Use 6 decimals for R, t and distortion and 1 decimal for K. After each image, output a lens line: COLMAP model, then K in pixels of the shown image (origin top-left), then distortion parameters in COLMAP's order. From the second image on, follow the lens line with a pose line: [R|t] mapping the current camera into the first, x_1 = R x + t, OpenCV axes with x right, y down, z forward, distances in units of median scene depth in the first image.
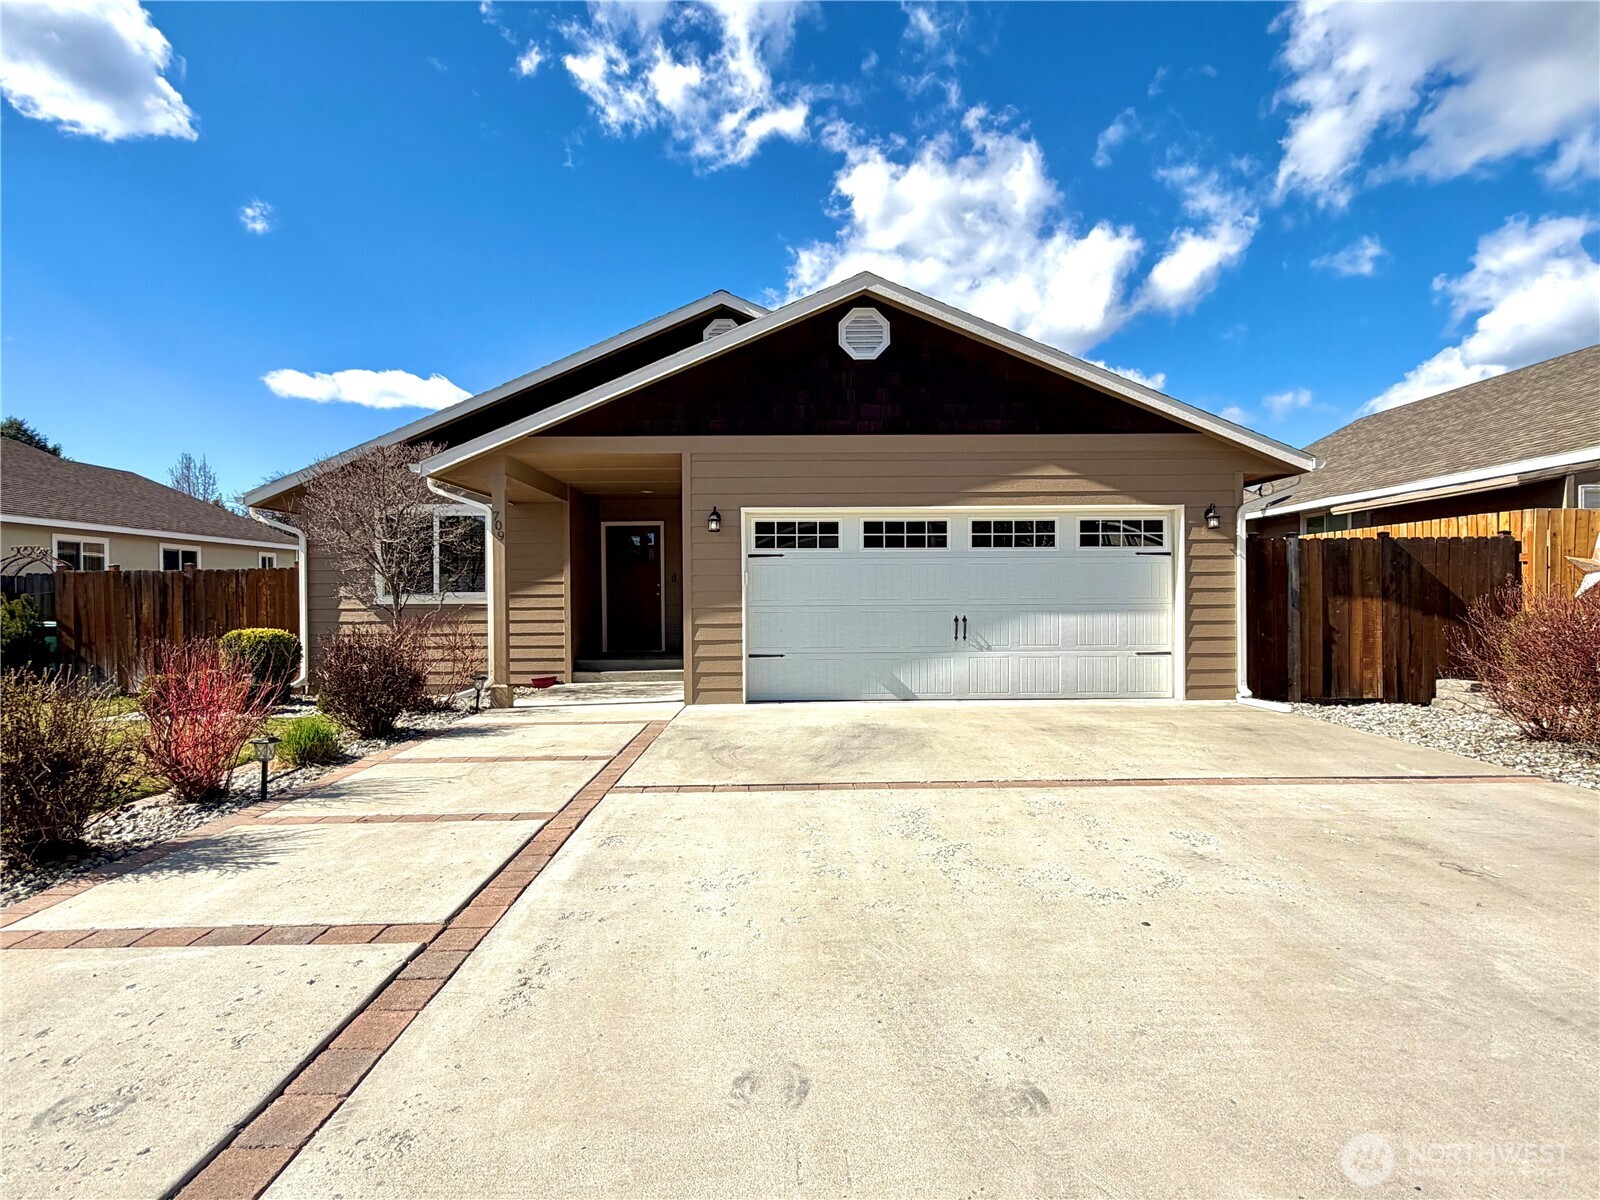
lens RADIAL K [[888.3, 0, 799.1], [0, 888.3, 591.6], [0, 0, 1]] dist [-0.001349, -0.000474]
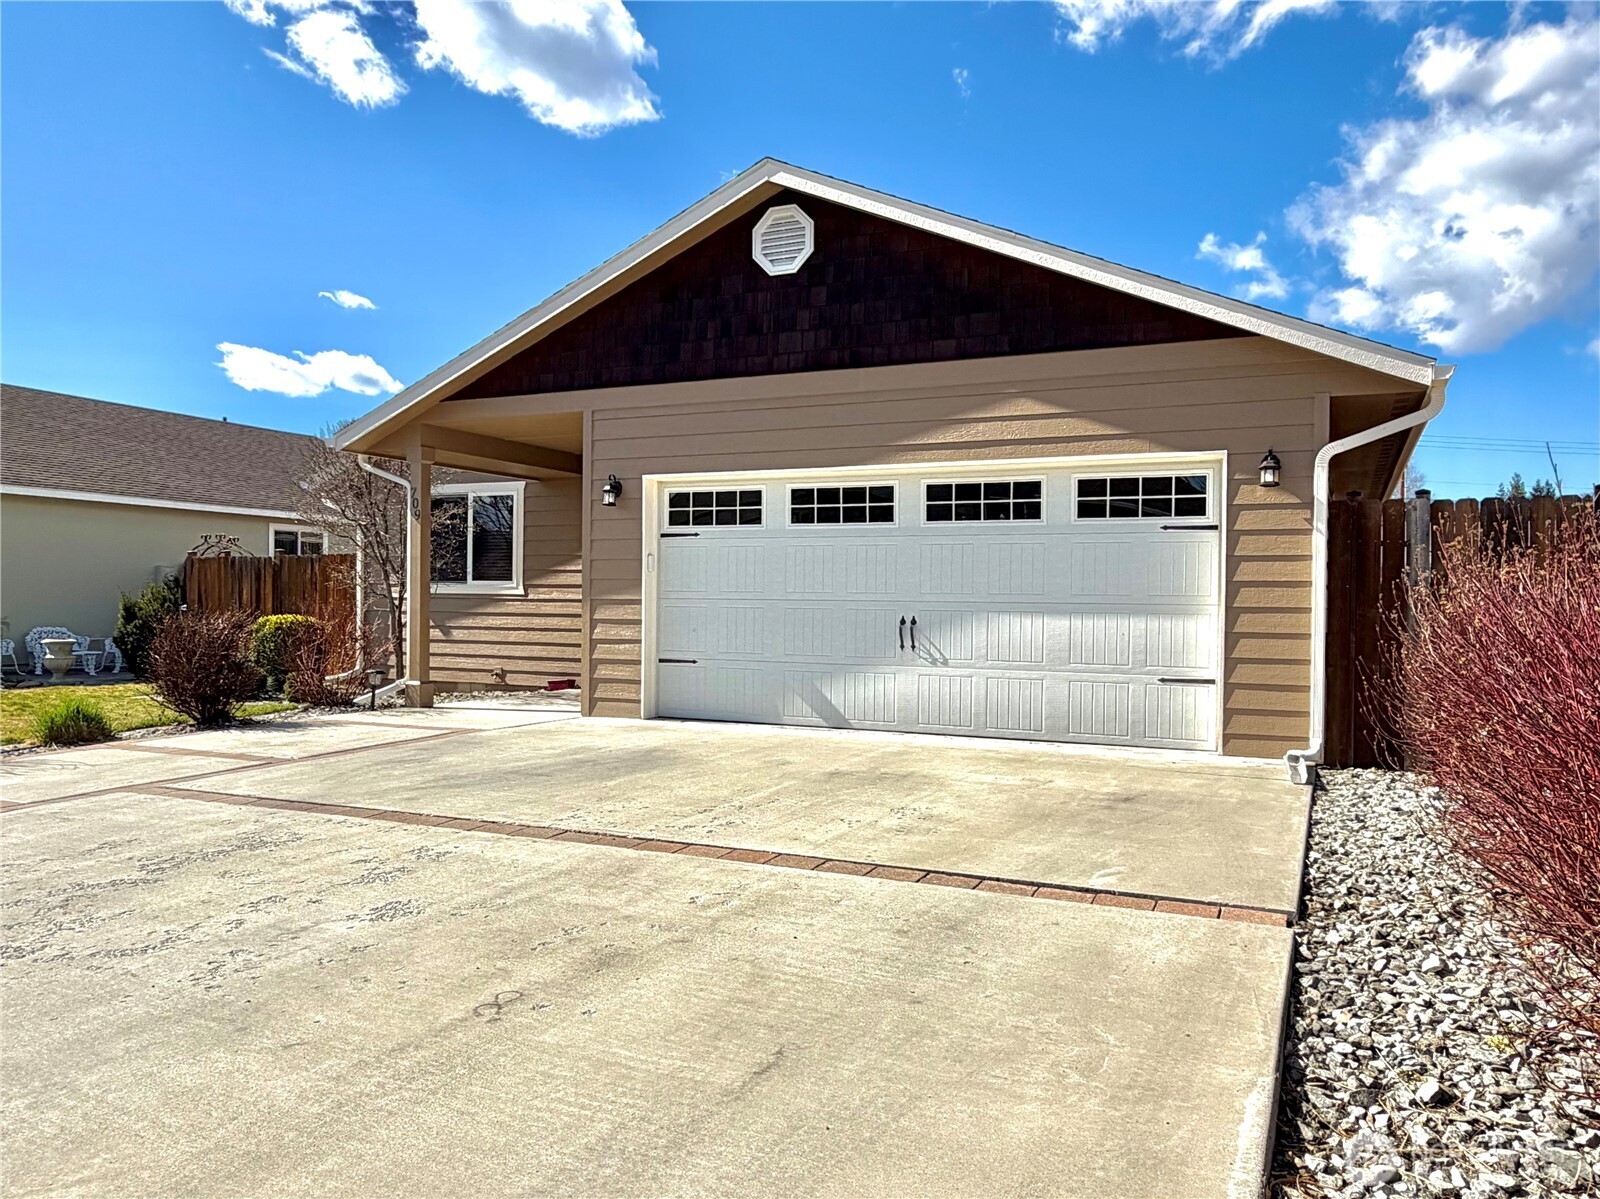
lens RADIAL K [[1109.4, 0, 800.0], [0, 1109.4, 599.5], [0, 0, 1]] dist [0.001742, 0.001755]
pose [[0.910535, 0.016628, -0.413097, 0.474023], [-0.014304, 0.999860, 0.008718, 0.006971], [0.413184, -0.002029, 0.910645, 0.141795]]
